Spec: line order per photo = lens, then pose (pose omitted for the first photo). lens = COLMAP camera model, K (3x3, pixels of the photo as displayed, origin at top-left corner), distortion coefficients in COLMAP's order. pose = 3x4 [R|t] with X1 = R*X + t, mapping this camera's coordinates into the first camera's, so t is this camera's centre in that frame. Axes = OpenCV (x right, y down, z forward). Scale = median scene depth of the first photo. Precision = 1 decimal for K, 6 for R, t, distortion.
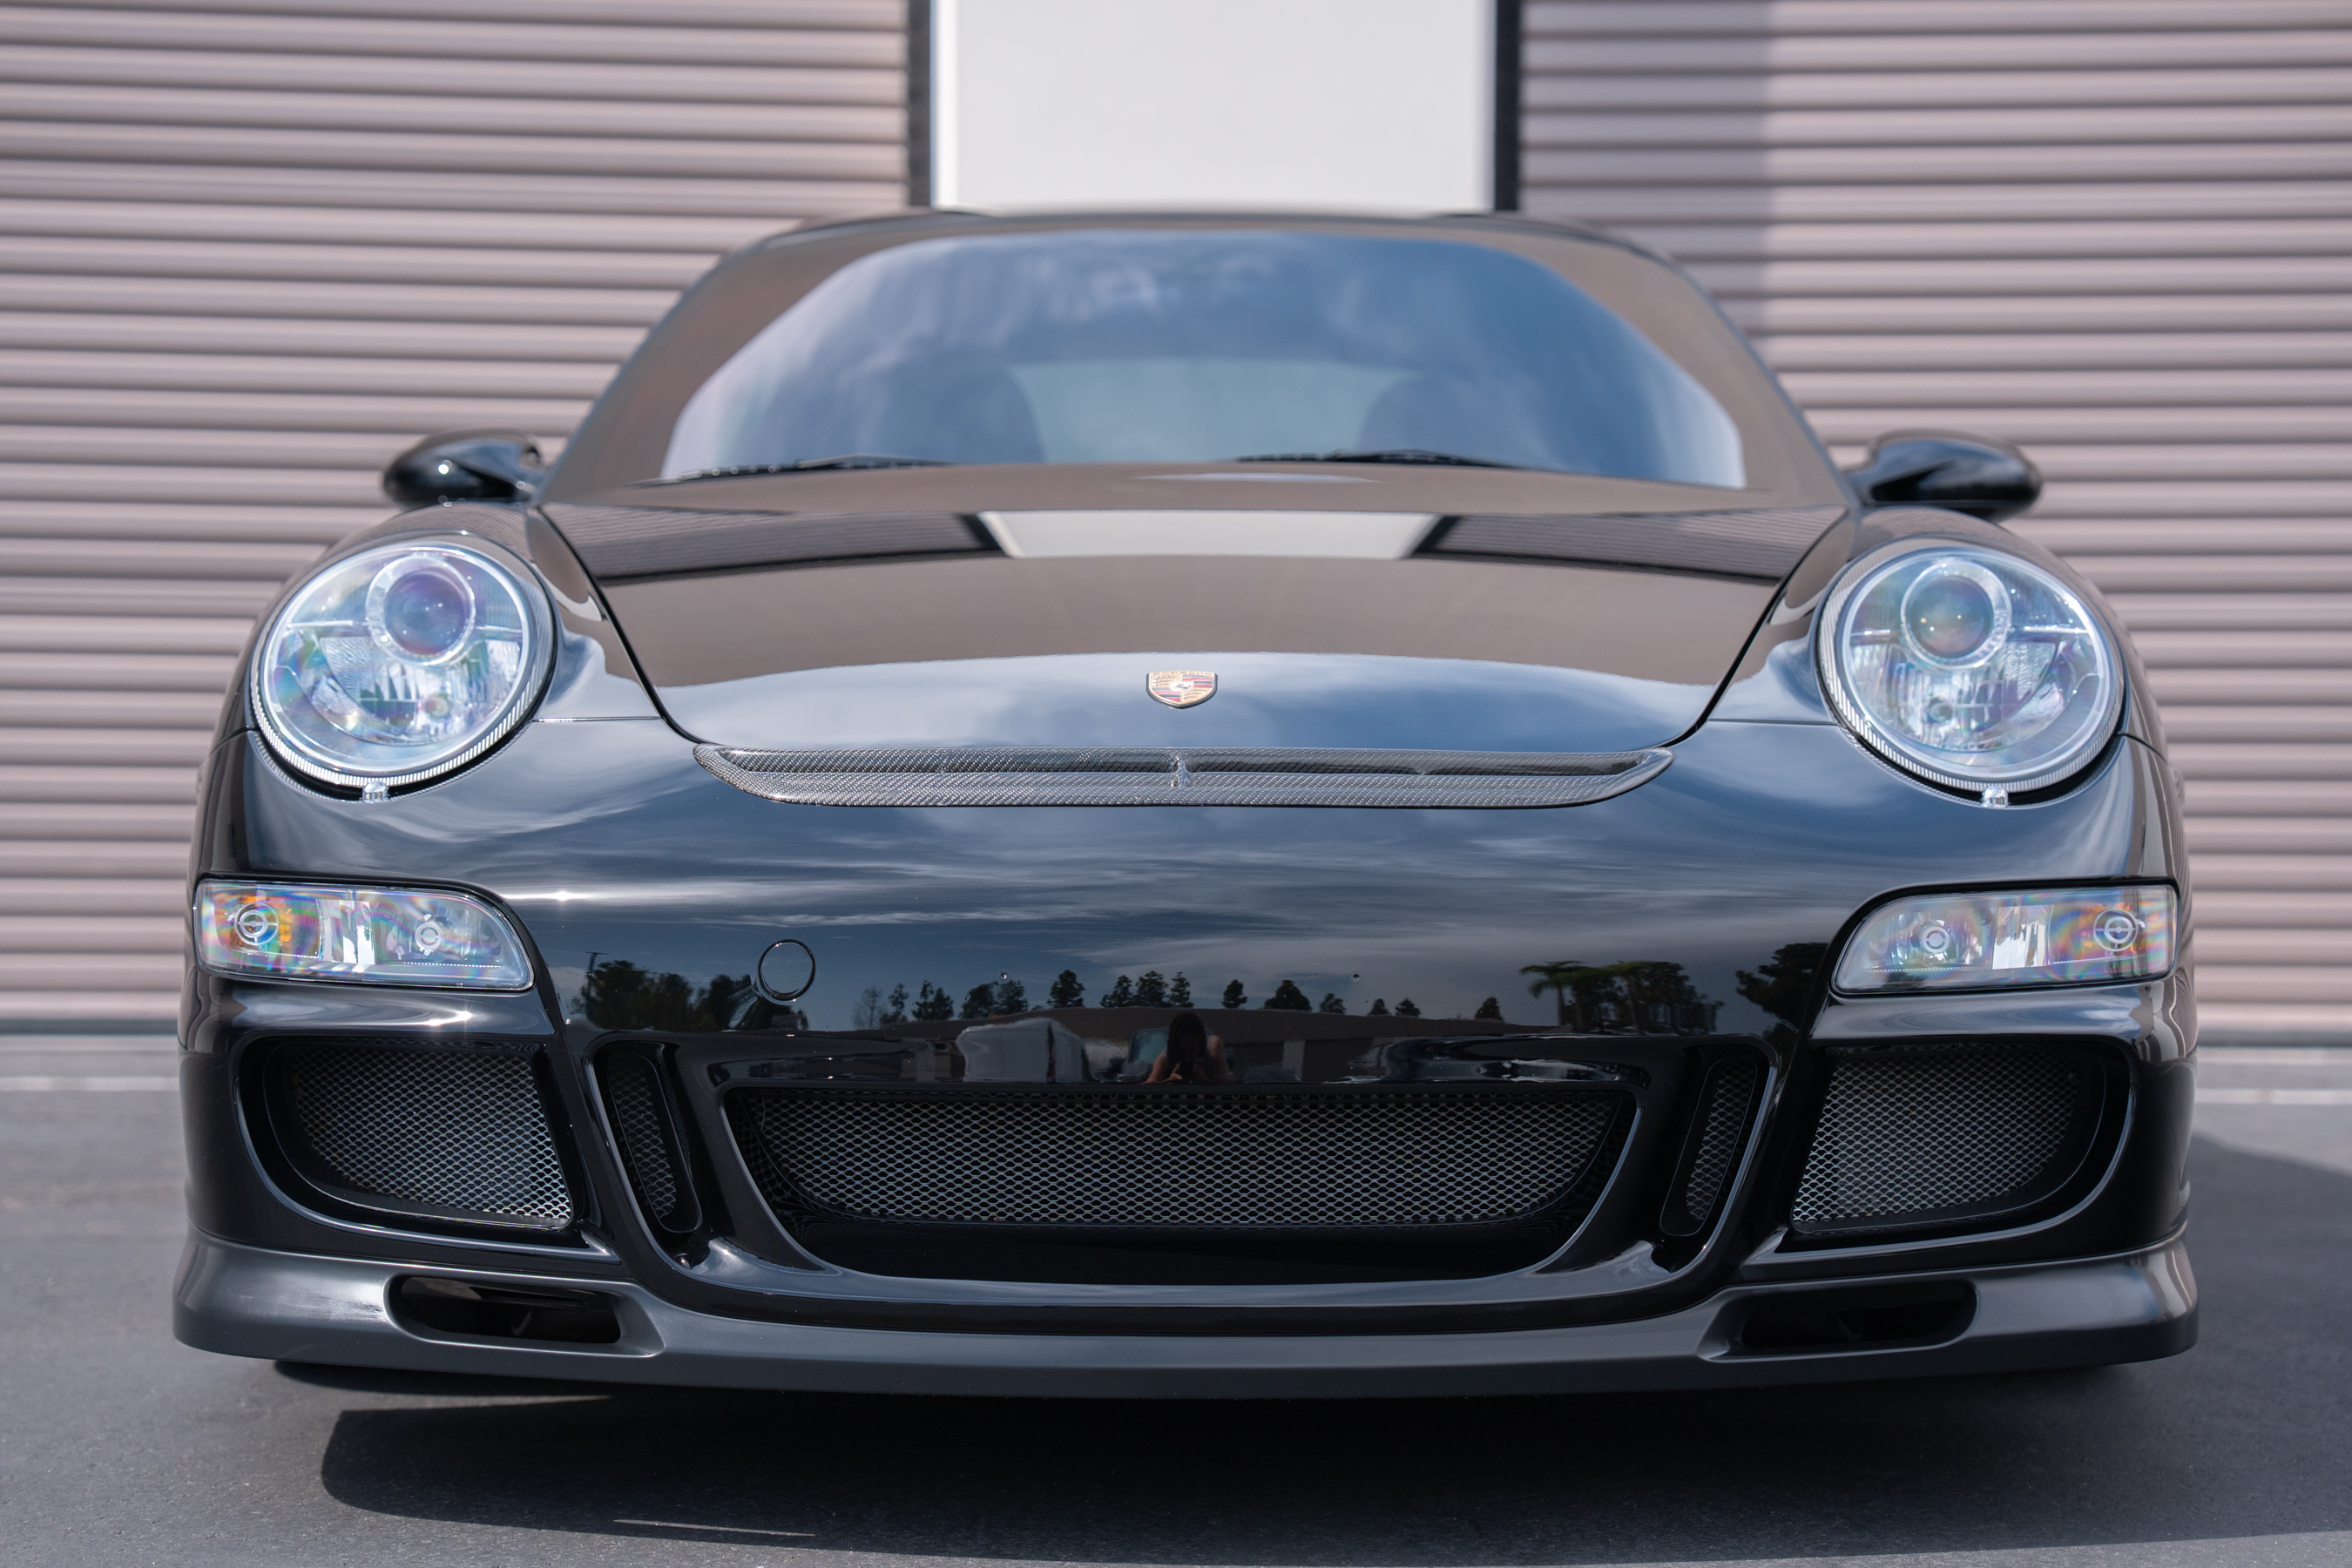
lens RADIAL K [[4551.8, 0, 1176.0], [0, 4551.8, 784.0], [0, 0, 1]] dist [0.330350, -0.965026]
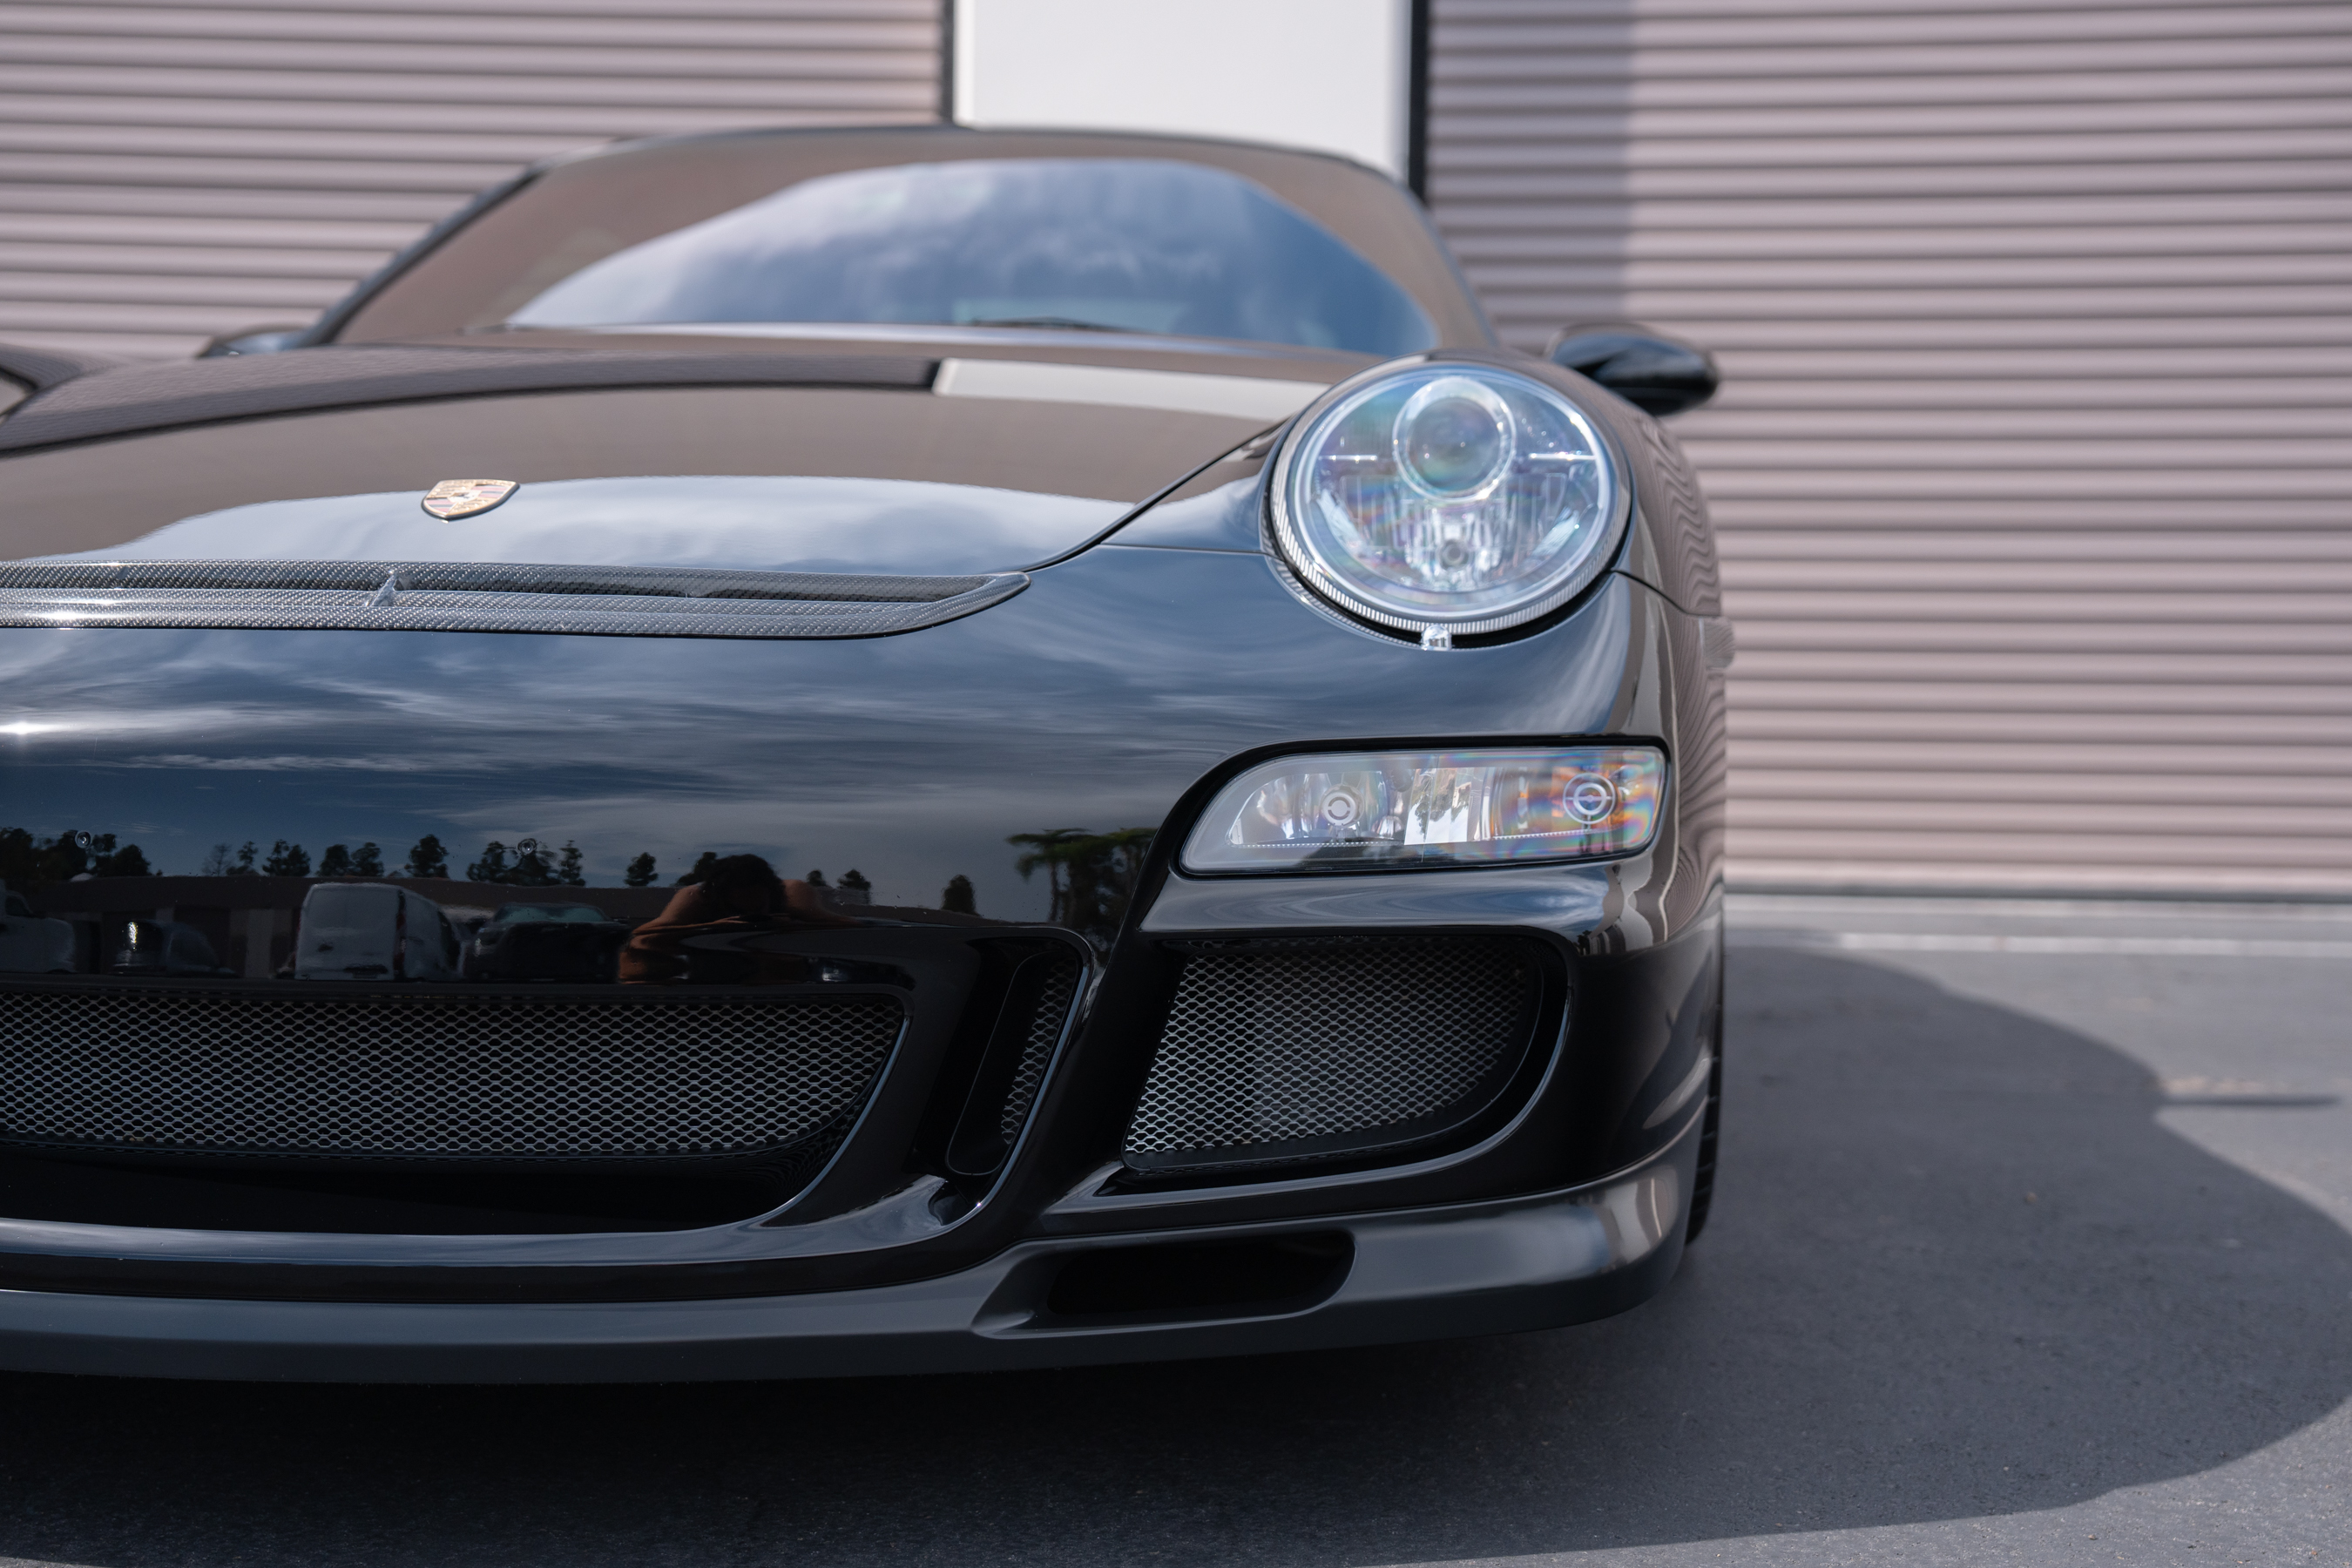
lens RADIAL K [[3067.1, 0, 1175.9], [0, 3067.1, 739.0], [0, 0, 1]] dist [0.031708, 0.010244]
pose [[0.997538, 0.010790, -0.069288, 0.170611], [-0.010110, 0.999897, 0.010162, 0.016040], [0.069391, -0.009437, 0.997545, 0.442307]]
